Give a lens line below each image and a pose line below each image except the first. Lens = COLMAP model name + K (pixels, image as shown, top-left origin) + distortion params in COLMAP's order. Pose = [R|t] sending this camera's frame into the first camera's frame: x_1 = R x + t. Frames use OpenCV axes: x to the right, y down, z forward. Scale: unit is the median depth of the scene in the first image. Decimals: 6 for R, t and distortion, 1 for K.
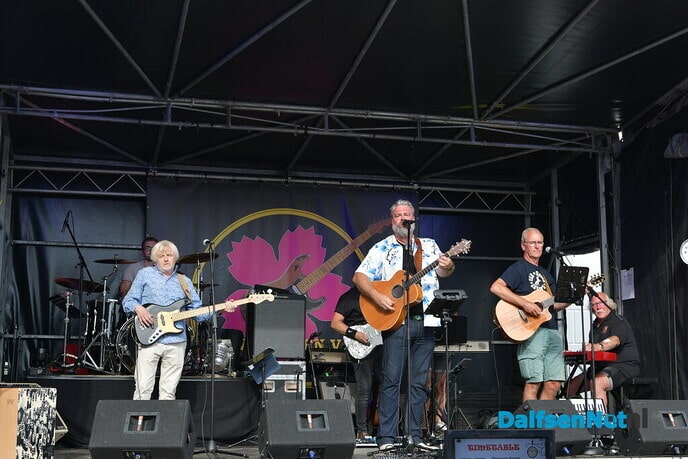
lens RADIAL K [[1007.9, 0, 343.5], [0, 1007.9, 227.6], [0, 0, 1]] dist [-0.039990, 0.000000]
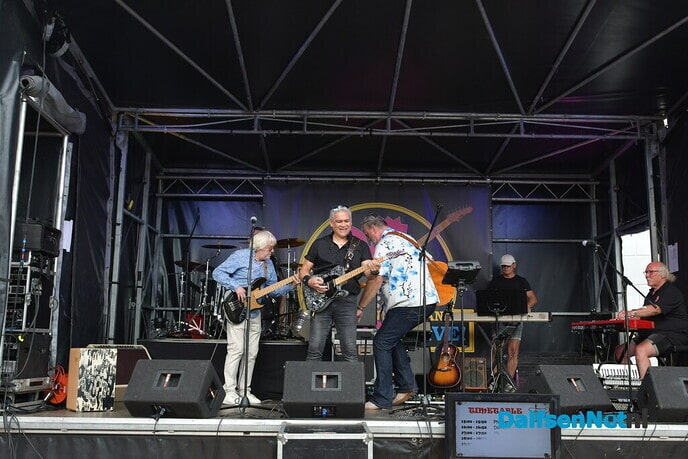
lens RADIAL K [[727.8, 0, 346.1], [0, 727.8, 228.3], [0, 0, 1]] dist [-0.028922, 0.000000]
pose [[0.970545, -0.028877, -0.239184, 0.132120], [0.026597, 0.999565, -0.012755, 0.025481], [0.239448, 0.006018, 0.970891, 0.165912]]
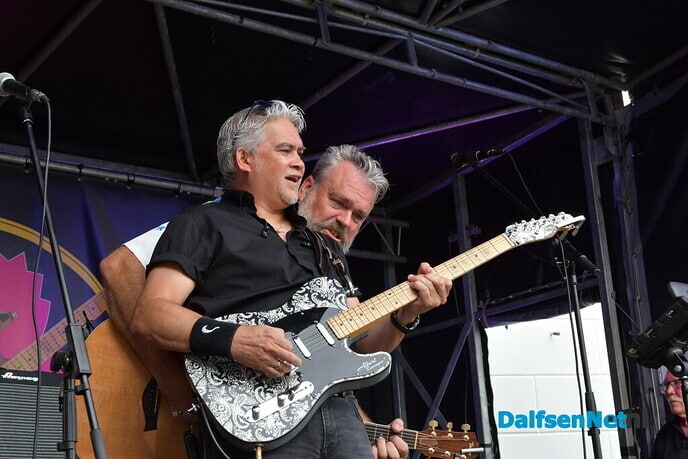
lens RADIAL K [[1213.3, 0, 340.8], [0, 1213.3, 225.3], [0, 0, 1]] dist [0.000709, 0.000000]
pose [[0.915086, 0.052546, 0.399821, -0.141815], [0.005810, 0.989653, -0.143362, 0.078507], [-0.403218, 0.133512, 0.905312, 0.498283]]
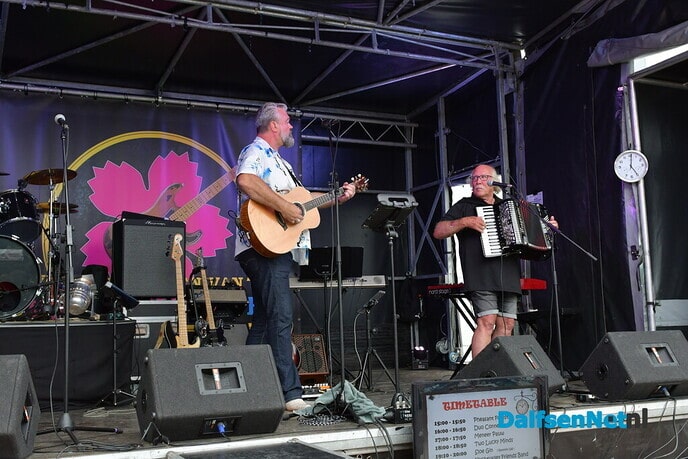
lens RADIAL K [[783.2, 0, 345.3], [0, 783.2, 224.4], [0, 0, 1]] dist [-0.020518, 0.000000]
pose [[0.979552, -0.006630, 0.201080, -0.038131], [0.001823, 0.999708, 0.024078, 0.053886], [-0.201181, -0.023219, 0.979279, 0.333486]]
